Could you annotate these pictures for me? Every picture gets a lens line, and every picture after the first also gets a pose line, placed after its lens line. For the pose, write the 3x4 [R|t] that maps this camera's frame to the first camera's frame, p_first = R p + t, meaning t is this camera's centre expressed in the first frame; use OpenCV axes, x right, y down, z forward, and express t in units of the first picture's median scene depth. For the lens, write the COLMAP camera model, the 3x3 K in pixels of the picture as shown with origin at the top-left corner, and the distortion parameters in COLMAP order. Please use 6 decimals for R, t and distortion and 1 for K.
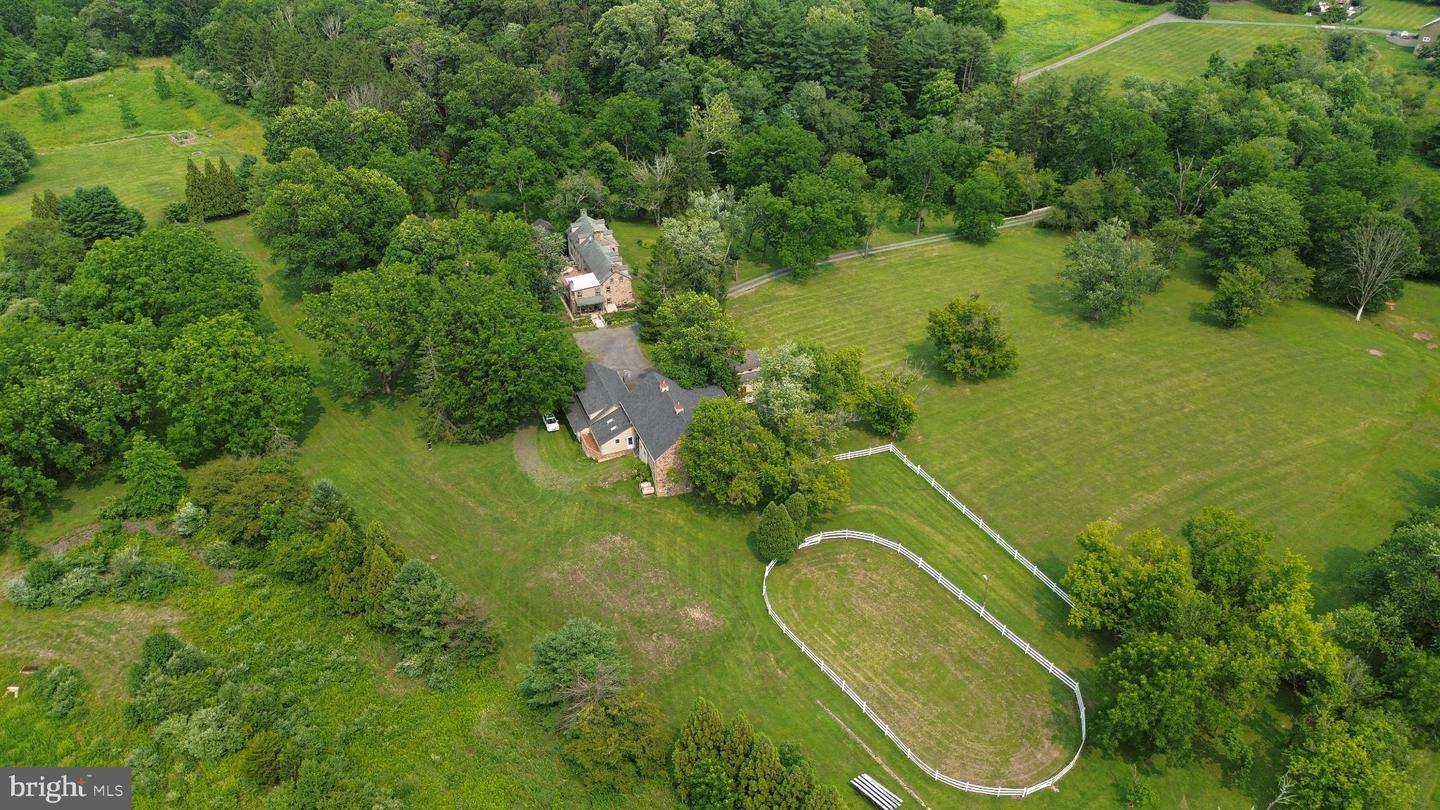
lens RADIAL K [[1006.5, 0, 720.0], [0, 1006.5, 405.0], [0, 0, 1]] dist [0.085358, -0.092815]
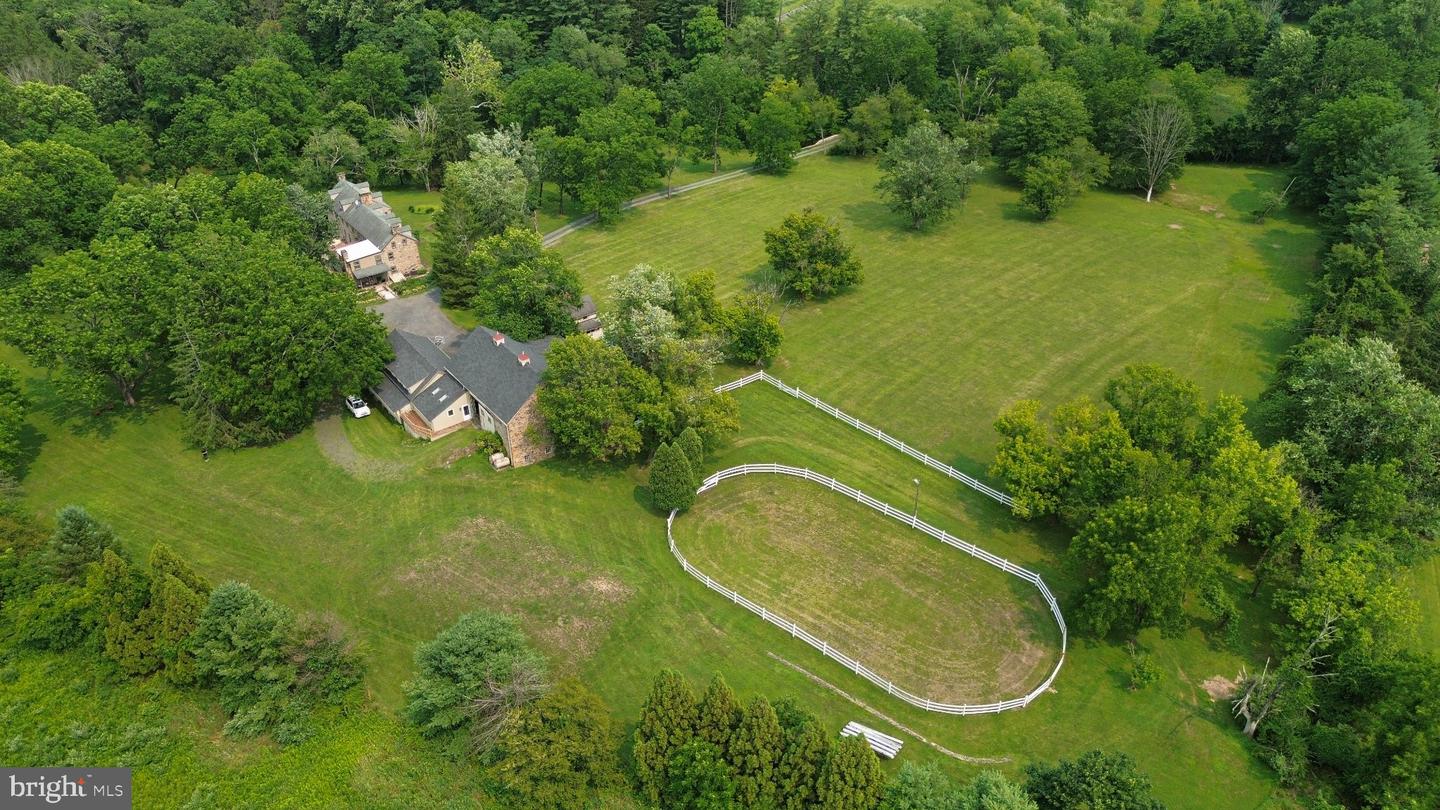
lens RADIAL K [[1006.5, 0, 720.0], [0, 1006.5, 405.0], [0, 0, 1]] dist [0.085358, -0.092815]
pose [[0.961599, -0.150482, 0.229525, -0.076202], [0.150354, 0.988466, 0.018149, 0.046105], [-0.229609, 0.017058, 0.973133, 0.130049]]
